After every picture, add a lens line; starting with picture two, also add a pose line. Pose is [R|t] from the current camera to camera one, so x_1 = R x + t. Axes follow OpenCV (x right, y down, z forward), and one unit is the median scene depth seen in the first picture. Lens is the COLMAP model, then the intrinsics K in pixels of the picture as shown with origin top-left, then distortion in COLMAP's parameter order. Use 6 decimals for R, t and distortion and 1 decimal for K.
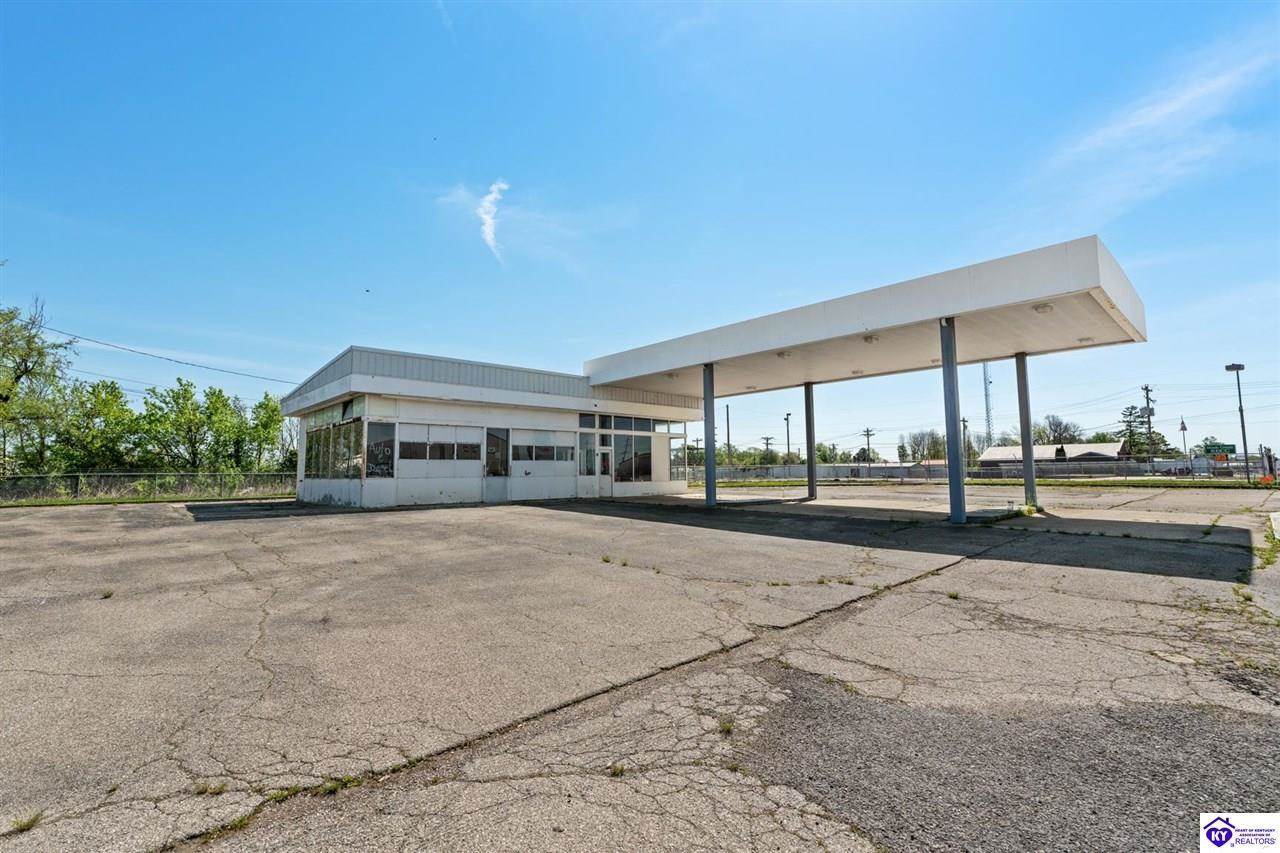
lens RADIAL K [[573.4, 0, 637.6], [0, 573.4, 423.8], [0, 0, 1]] dist [-0.005694, 0.000041]
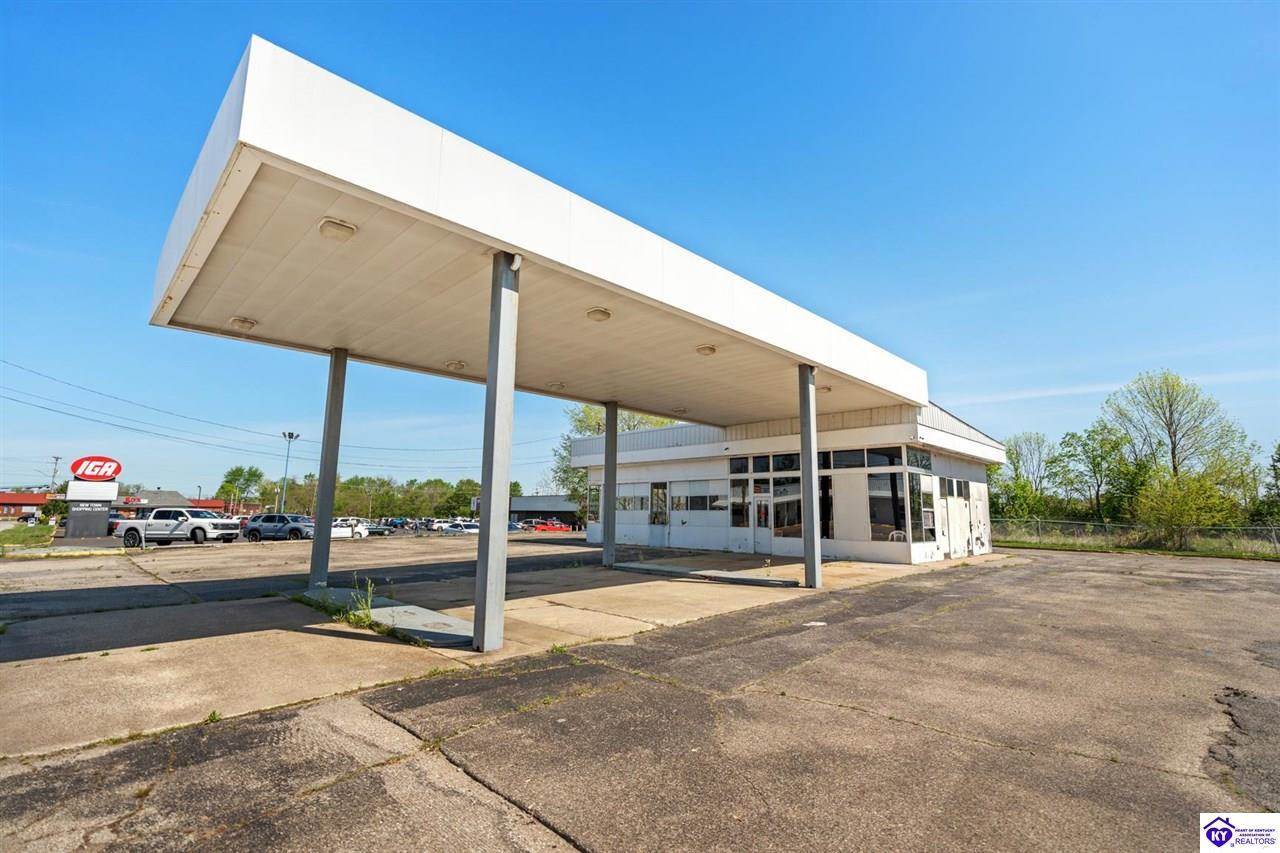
lens RADIAL K [[573.4, 0, 638.3], [0, 573.4, 423.2], [0, 0, 1]] dist [-0.005694, 0.000041]
pose [[0.041669, -0.144296, -0.988657, 0.819663], [0.073974, 0.987246, -0.140973, 0.045176], [0.996389, -0.067260, 0.051811, 0.815295]]
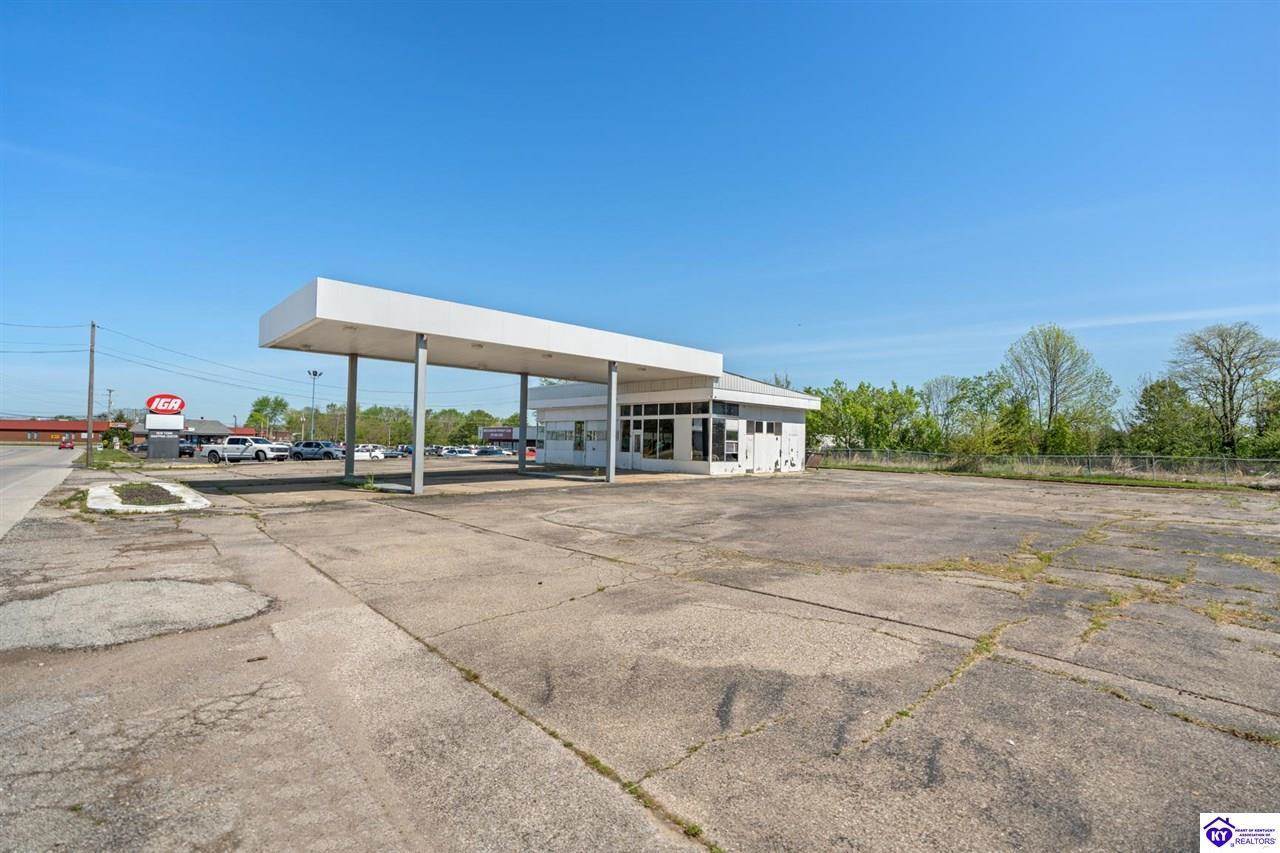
lens RADIAL K [[573.4, 0, 639.2], [0, 573.4, 423.8], [0, 0, 1]] dist [-0.005694, 0.000041]
pose [[0.016806, -0.021609, -0.999625, 1.258338], [0.067031, 0.997542, -0.020437, 0.054899], [0.997609, -0.066662, 0.018213, 1.024219]]
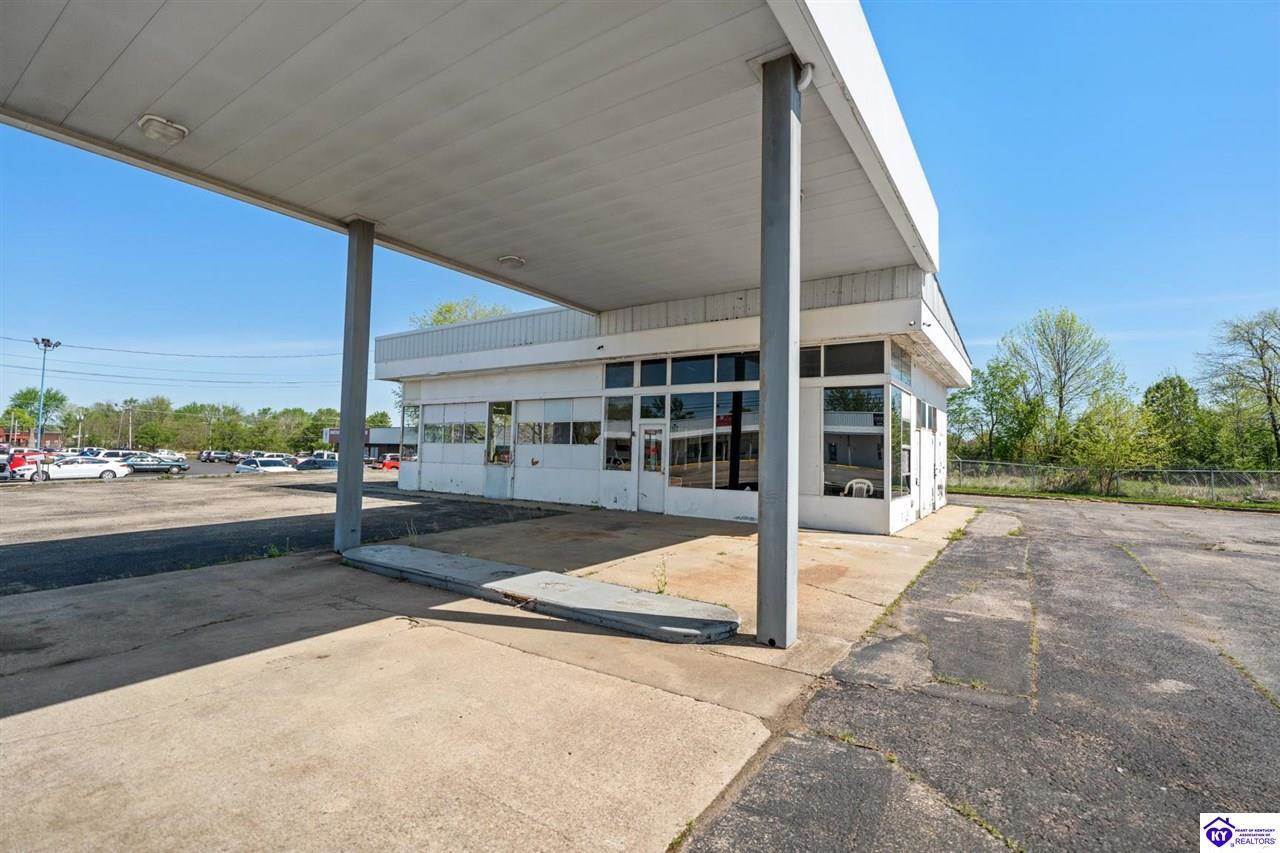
lens RADIAL K [[573.4, 0, 639.6], [0, 573.4, 426.7], [0, 0, 1]] dist [-0.005694, 0.000041]
pose [[0.230121, -0.025358, -0.972832, 0.482478], [0.060606, 0.998093, -0.011680, 0.055088], [0.971273, -0.056272, 0.231219, 0.900725]]
